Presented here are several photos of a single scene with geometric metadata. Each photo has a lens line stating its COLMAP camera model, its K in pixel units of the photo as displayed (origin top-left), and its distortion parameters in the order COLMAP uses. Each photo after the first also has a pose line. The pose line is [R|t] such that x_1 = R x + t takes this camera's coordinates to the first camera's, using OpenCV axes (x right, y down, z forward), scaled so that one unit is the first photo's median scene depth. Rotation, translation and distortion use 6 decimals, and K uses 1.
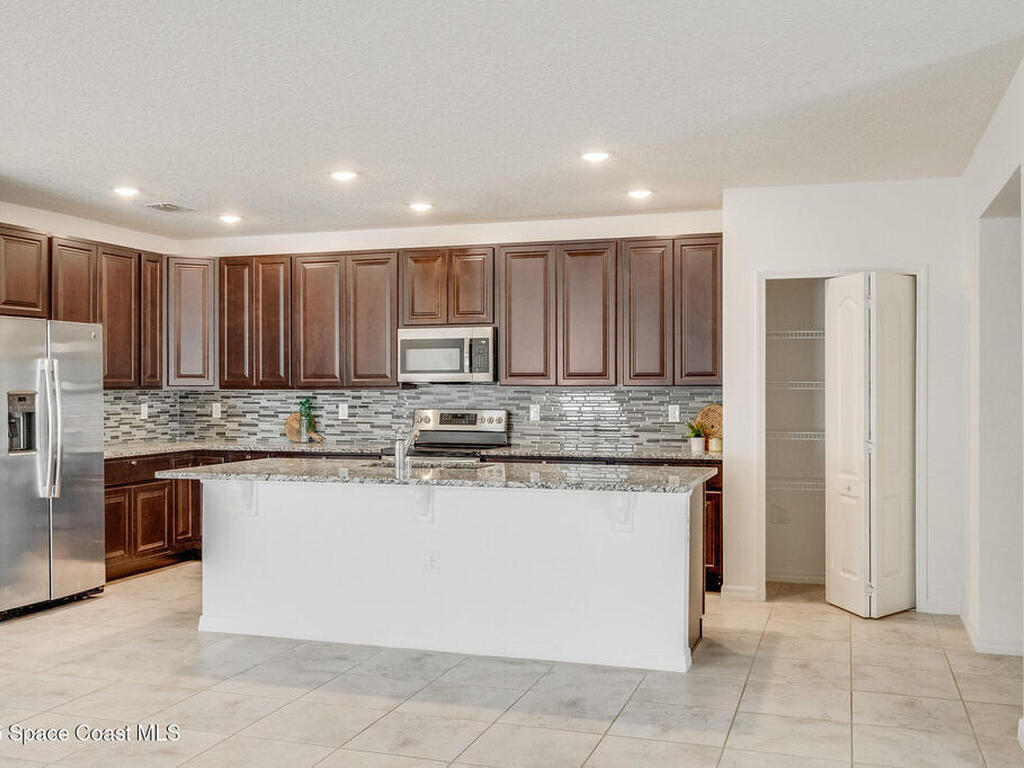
lens RADIAL K [[1031.2, 0, 511.0], [0, 1031.2, 378.0], [0, 0, 1]] dist [0.005271, 0.000000]
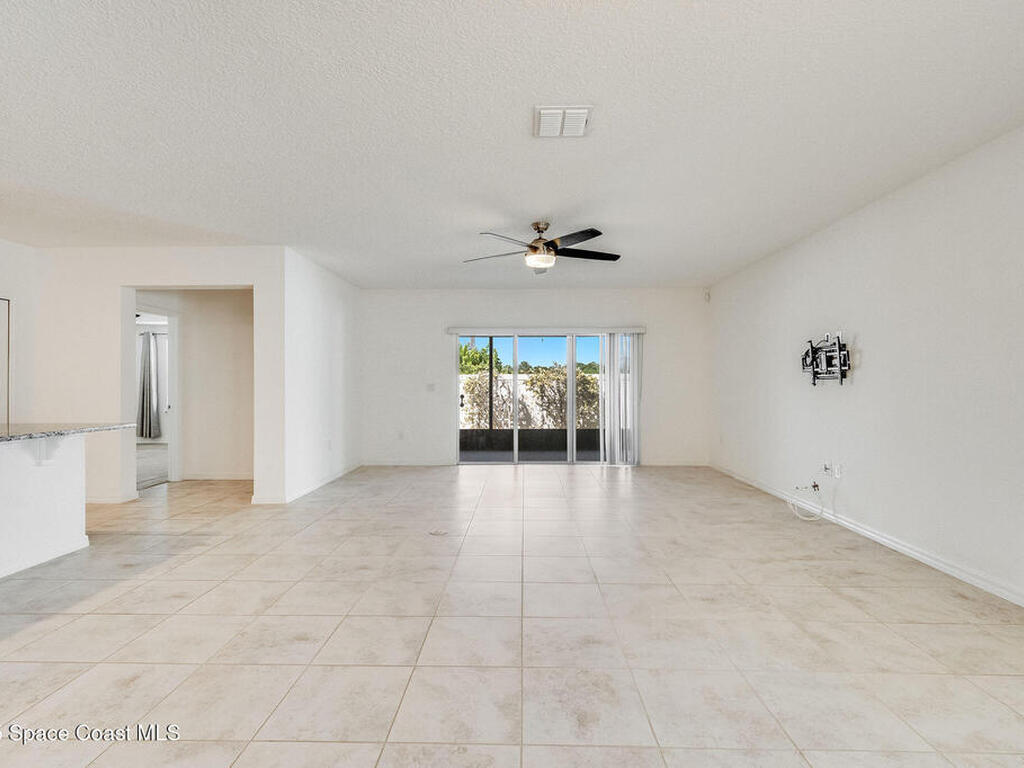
lens RADIAL K [[501.9, 0, 510.8], [0, 501.9, 385.2], [0, 0, 1]] dist [-0.004417, 0.001452]
pose [[-0.292953, -0.000171, 0.956127, -0.476689], [-0.002687, 0.999996, -0.000645, 0.024912], [-0.956123, -0.002758, -0.292952, 0.386572]]
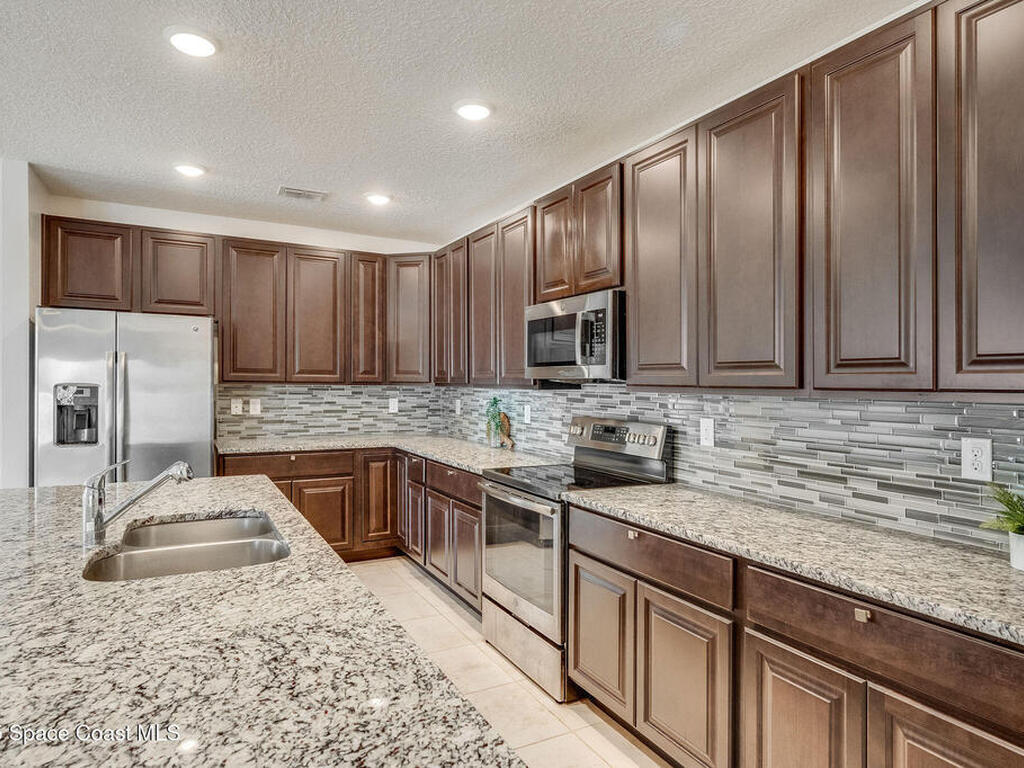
lens RADIAL K [[621.4, 0, 505.5], [0, 621.4, 381.7], [0, 0, 1]] dist [0.006229, 0.001243]
pose [[0.721984, 0.008834, -0.691853, 0.187081], [-0.007702, 0.999959, 0.004732, 0.003936], [0.691867, 0.001912, 0.722023, 0.666129]]
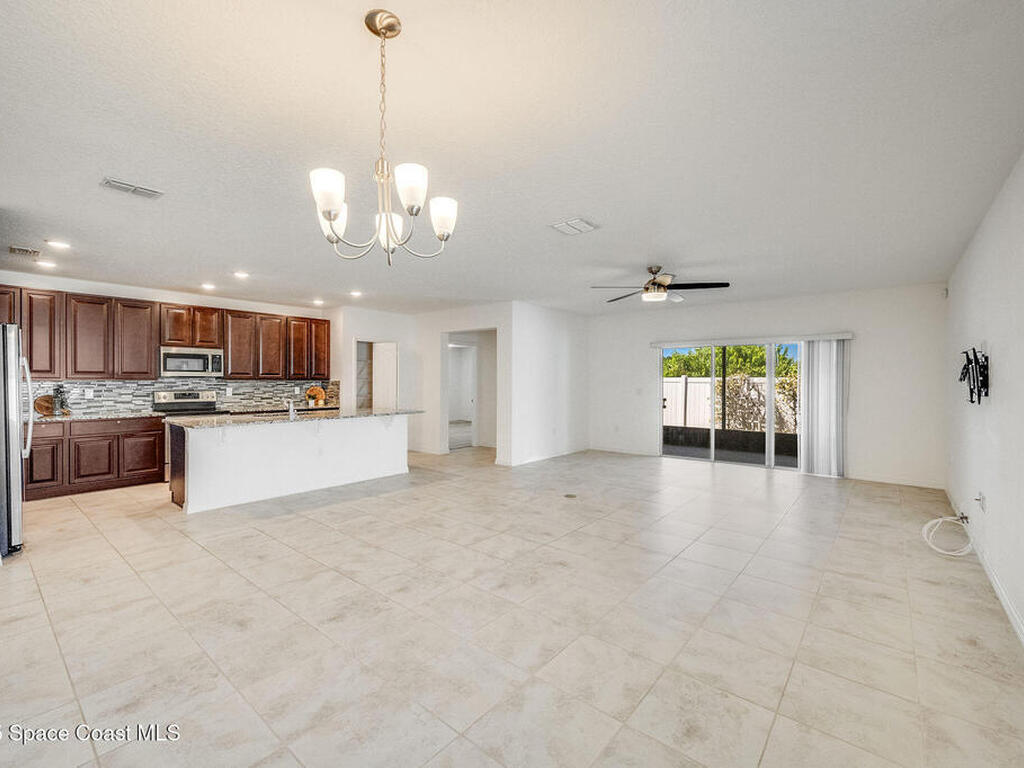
lens RADIAL K [[451.9, 0, 513.6], [0, 451.9, 382.0], [0, 0, 1]] dist [-0.001326, 0.000413]
pose [[0.362689, -0.001147, 0.931910, -0.618729], [-0.009310, 0.999945, 0.004854, 0.004493], [-0.931864, -0.010436, 0.362658, 0.140658]]
